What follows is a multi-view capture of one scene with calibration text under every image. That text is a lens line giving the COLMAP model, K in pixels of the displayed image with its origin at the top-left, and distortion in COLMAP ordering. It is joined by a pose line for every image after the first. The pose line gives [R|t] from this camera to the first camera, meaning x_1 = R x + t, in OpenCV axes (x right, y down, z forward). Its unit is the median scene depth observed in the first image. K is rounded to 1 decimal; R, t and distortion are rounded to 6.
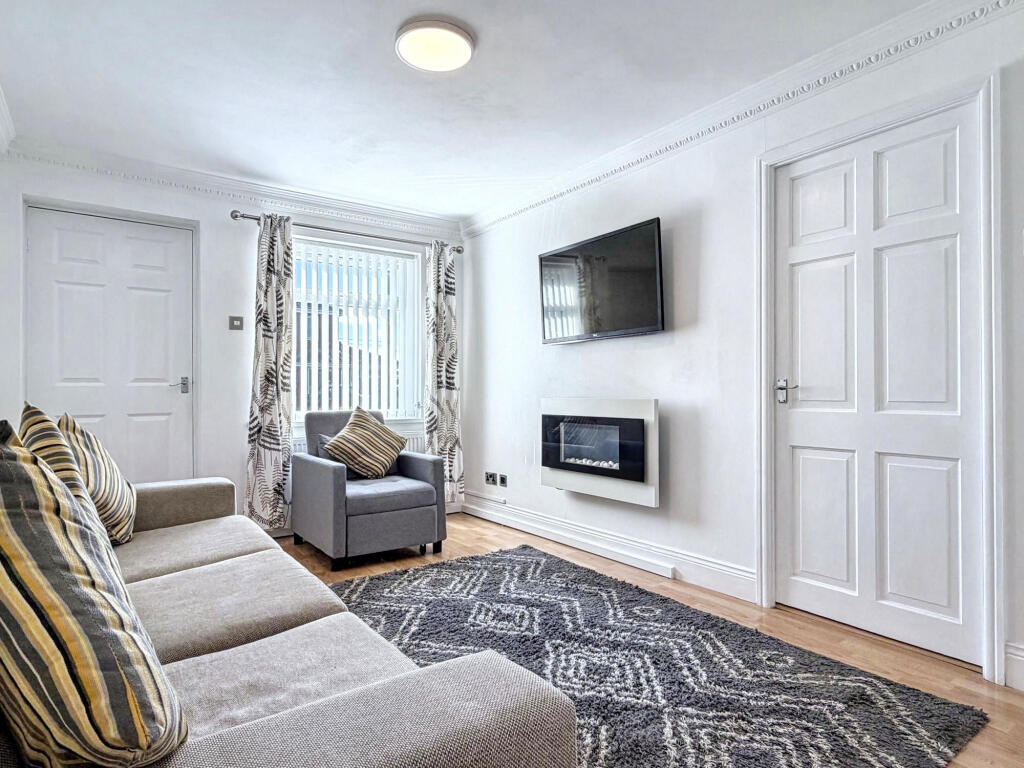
lens RADIAL K [[576.4, 0, 508.0], [0, 576.4, 385.8], [0, 0, 1]] dist [0.000416, 0.000440]
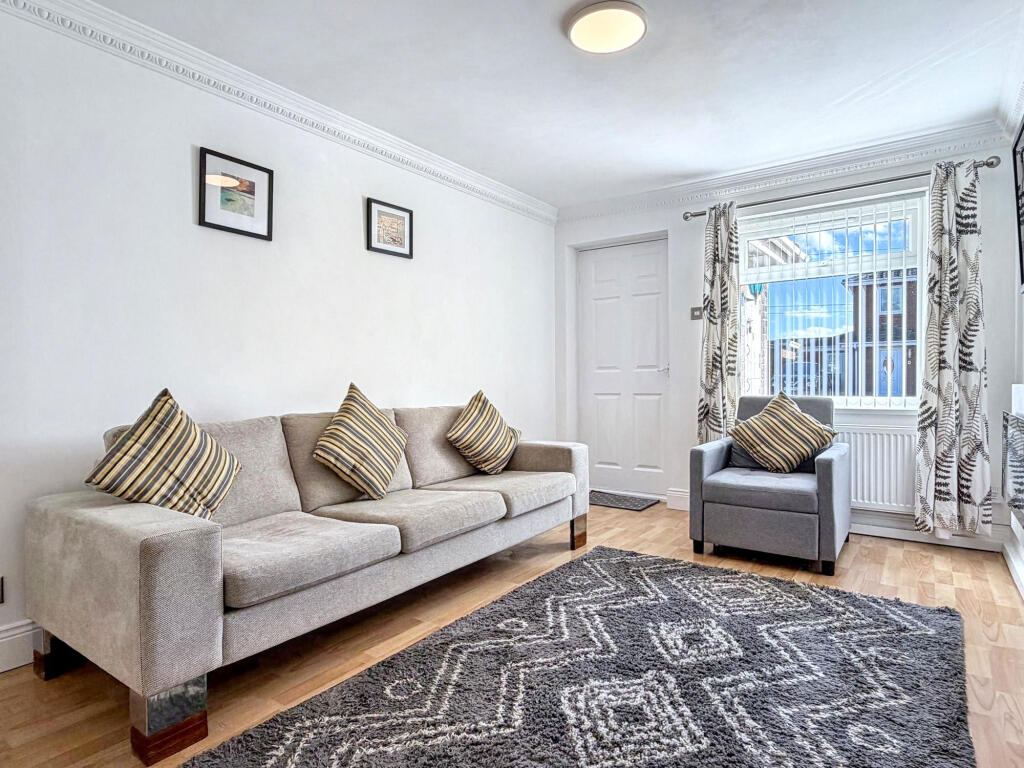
lens RADIAL K [[576.4, 0, 508.0], [0, 576.4, 385.8], [0, 0, 1]] dist [0.000416, 0.000440]
pose [[0.323775, 0.012004, -0.946058, 0.483995], [0.015501, 0.999718, 0.017990, 0.004184], [0.946007, -0.020489, 0.323497, 0.320959]]
